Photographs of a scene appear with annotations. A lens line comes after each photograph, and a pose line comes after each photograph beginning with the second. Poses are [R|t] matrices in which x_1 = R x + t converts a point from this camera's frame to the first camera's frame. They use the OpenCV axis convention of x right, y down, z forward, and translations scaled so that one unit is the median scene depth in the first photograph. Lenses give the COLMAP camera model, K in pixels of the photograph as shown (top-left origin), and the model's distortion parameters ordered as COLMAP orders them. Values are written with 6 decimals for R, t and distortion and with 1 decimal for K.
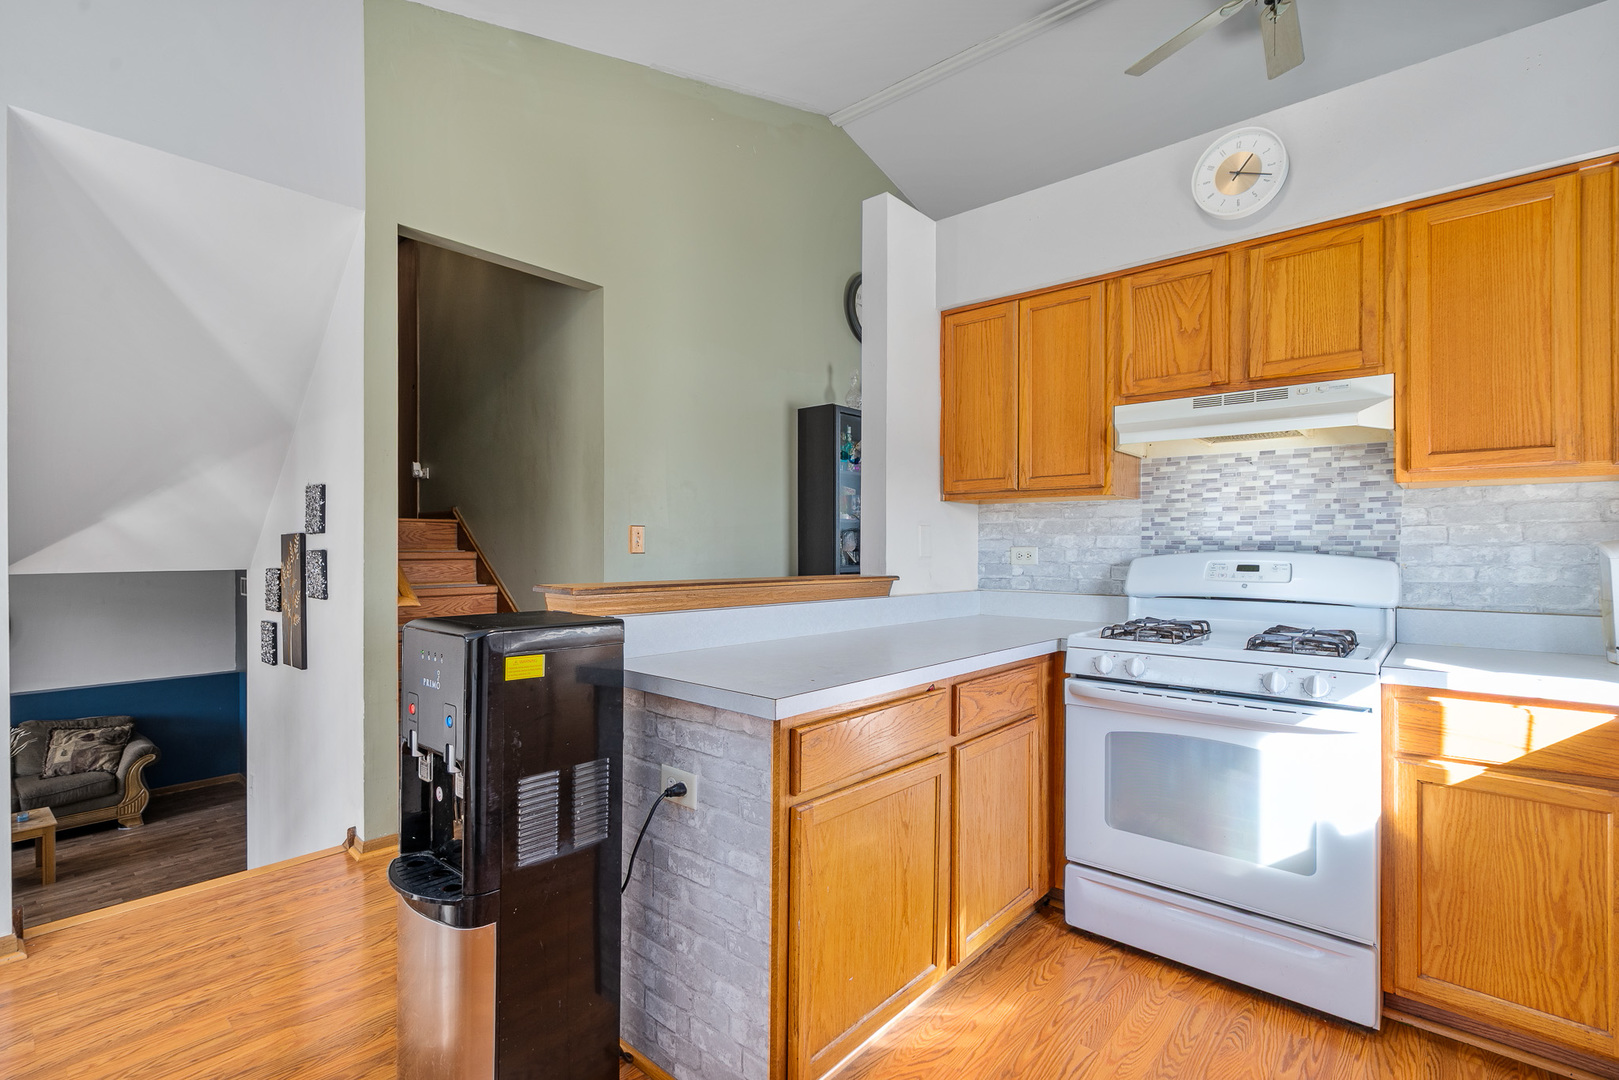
lens RADIAL K [[764.8, 0, 806.5], [0, 764.8, 549.4], [0, 0, 1]] dist [0.001332, 0.000229]
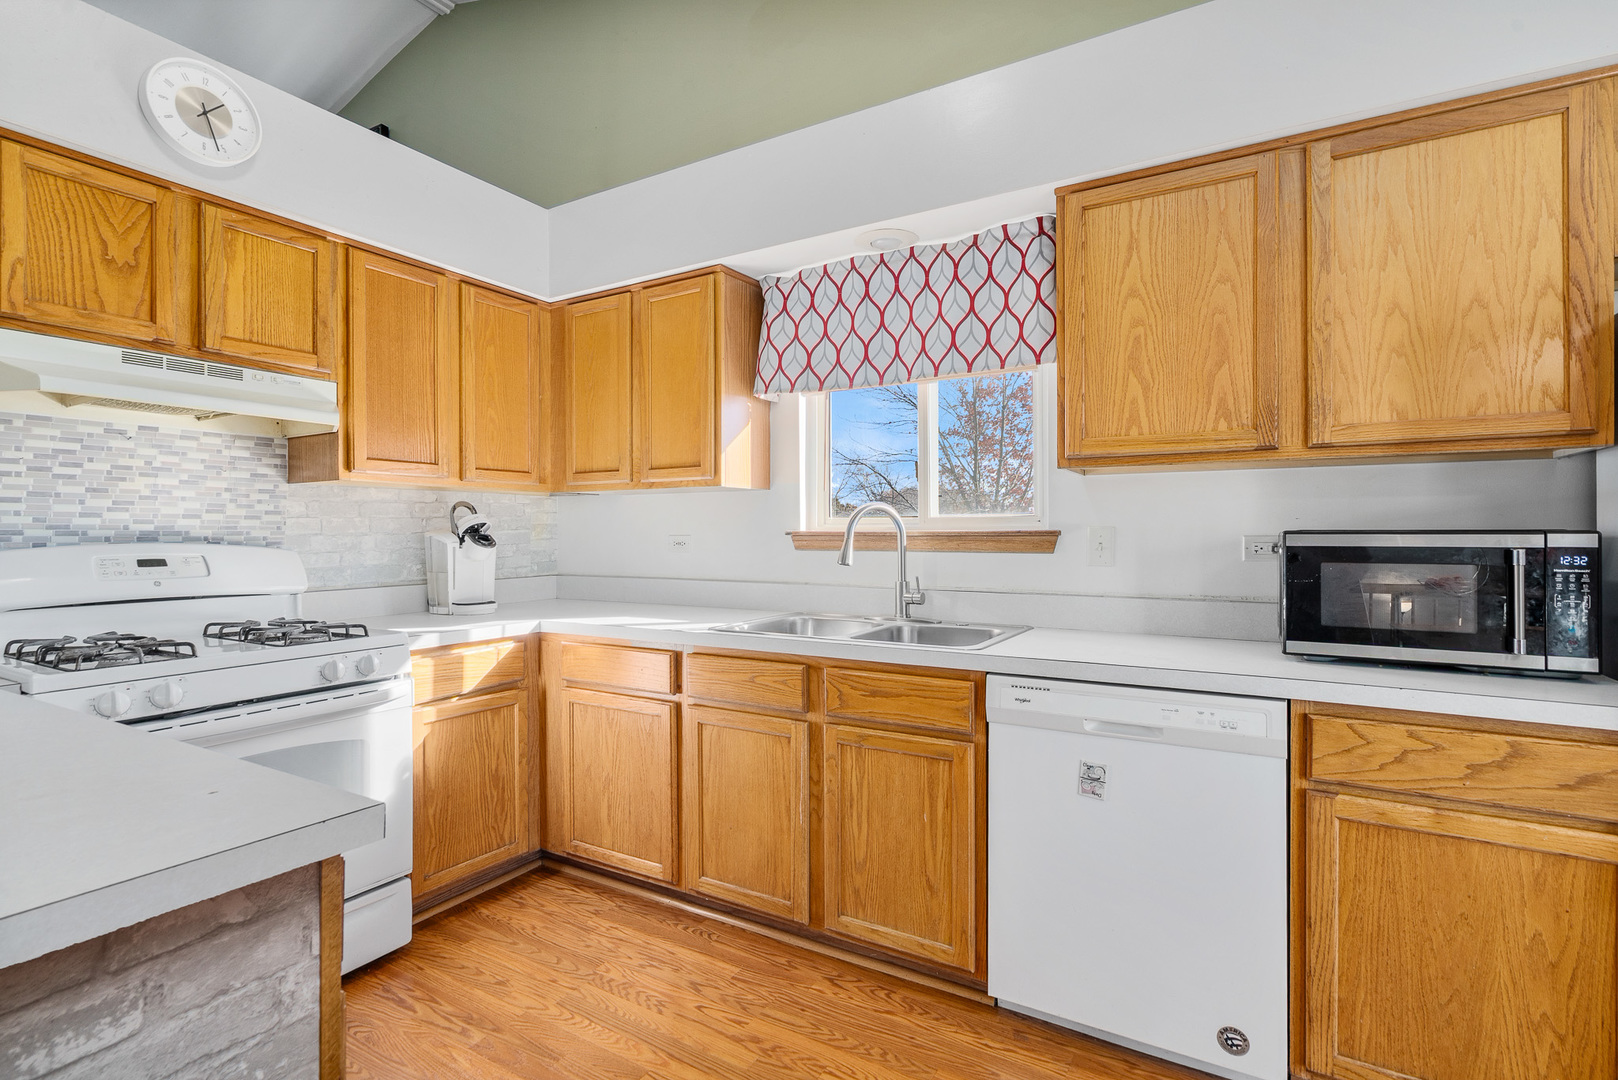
lens RADIAL K [[748.6, 0, 809.9], [0, 748.6, 529.8], [0, 0, 1]] dist [-0.001808, -0.000149]
pose [[-0.191120, 0.002901, 0.981562, -0.390278], [0.007432, 0.999971, -0.001509, -0.005871], [-0.981539, 0.007007, -0.191136, 0.459593]]
